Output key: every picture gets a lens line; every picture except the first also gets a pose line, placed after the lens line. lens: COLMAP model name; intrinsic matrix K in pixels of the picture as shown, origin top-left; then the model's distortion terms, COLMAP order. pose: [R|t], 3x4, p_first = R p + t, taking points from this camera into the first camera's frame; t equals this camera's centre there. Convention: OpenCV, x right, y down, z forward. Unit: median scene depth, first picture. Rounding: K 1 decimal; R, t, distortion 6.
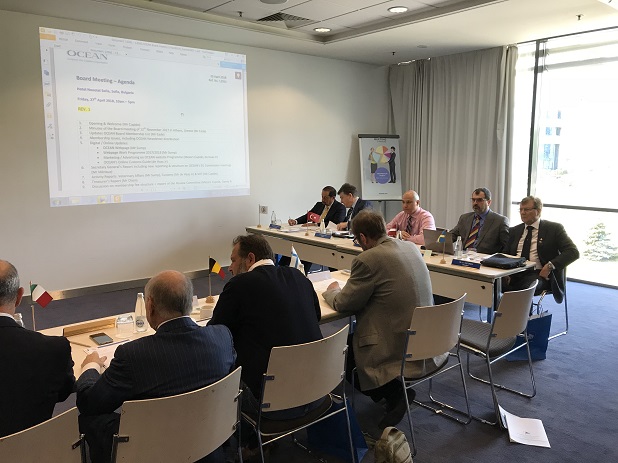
lens RADIAL K [[510.3, 0, 308.1], [0, 510.3, 219.4], [0, 0, 1]] dist [0.000392, 0.018563]
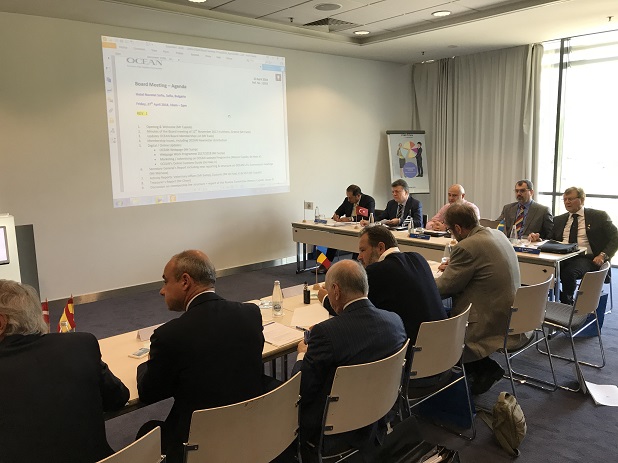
lens RADIAL K [[510.3, 0, 308.9], [0, 510.3, 220.7], [0, 0, 1]] dist [0.000392, 0.018563]
pose [[0.999351, -0.026138, 0.024795, -0.124489], [0.025849, 0.999595, 0.011895, -0.000358], [-0.025096, -0.011247, 0.999622, -0.053179]]
